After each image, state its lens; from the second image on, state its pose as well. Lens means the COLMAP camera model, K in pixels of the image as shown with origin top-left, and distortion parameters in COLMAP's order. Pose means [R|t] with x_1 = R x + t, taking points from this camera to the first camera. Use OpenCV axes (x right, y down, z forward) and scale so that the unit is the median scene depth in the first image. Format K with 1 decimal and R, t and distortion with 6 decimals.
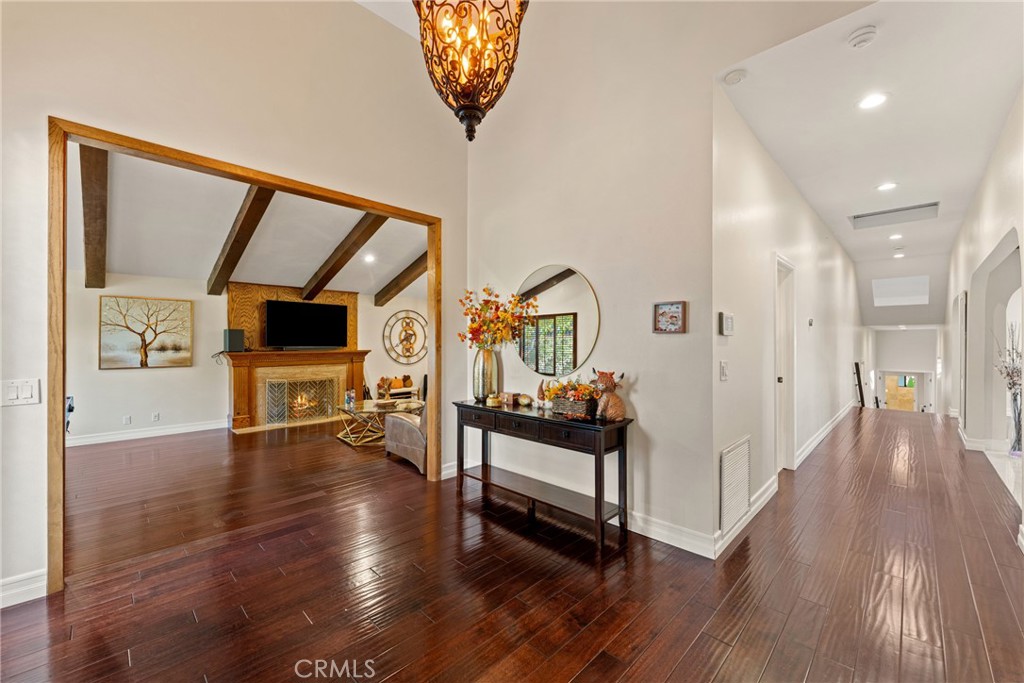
lens RADIAL K [[407.0, 0, 504.3], [0, 407.0, 342.9], [0, 0, 1]] dist [-0.000048, -0.000126]
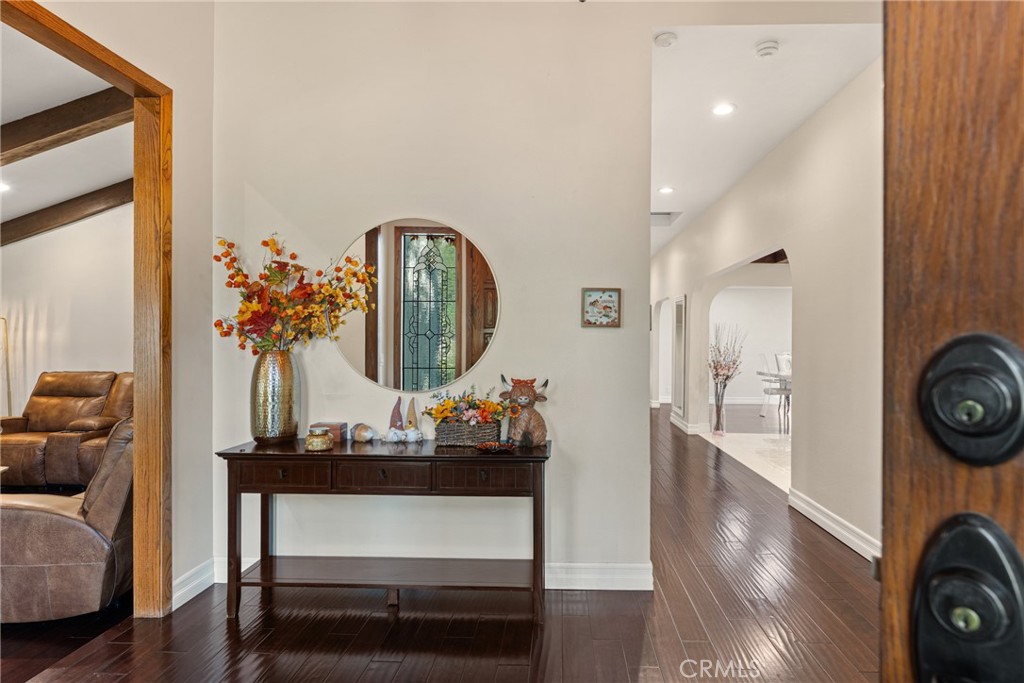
lens RADIAL K [[549.5, 0, 515.7], [0, 549.5, 342.0], [0, 0, 1]] dist [-0.000833, 0.000061]
pose [[0.733303, 0.000946, 0.679902, -0.304954], [-0.002296, 0.999997, 0.001085, 0.002920], [-0.679899, -0.002356, 0.733302, 0.214708]]
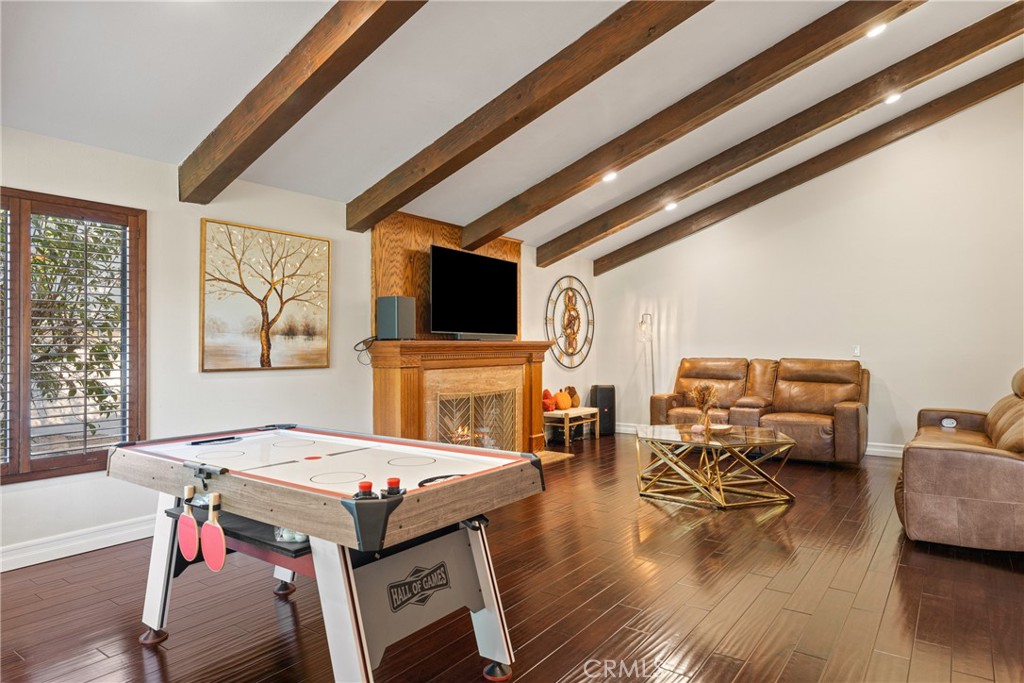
lens RADIAL K [[607.3, 0, 512.3], [0, 607.3, 338.9], [0, 0, 1]] dist [0.003644, 0.000888]
pose [[0.988376, 0.004378, 0.151968, -1.000932], [-0.002897, 0.999946, -0.009966, 0.043710], [-0.152003, 0.009410, 0.988335, 0.314871]]
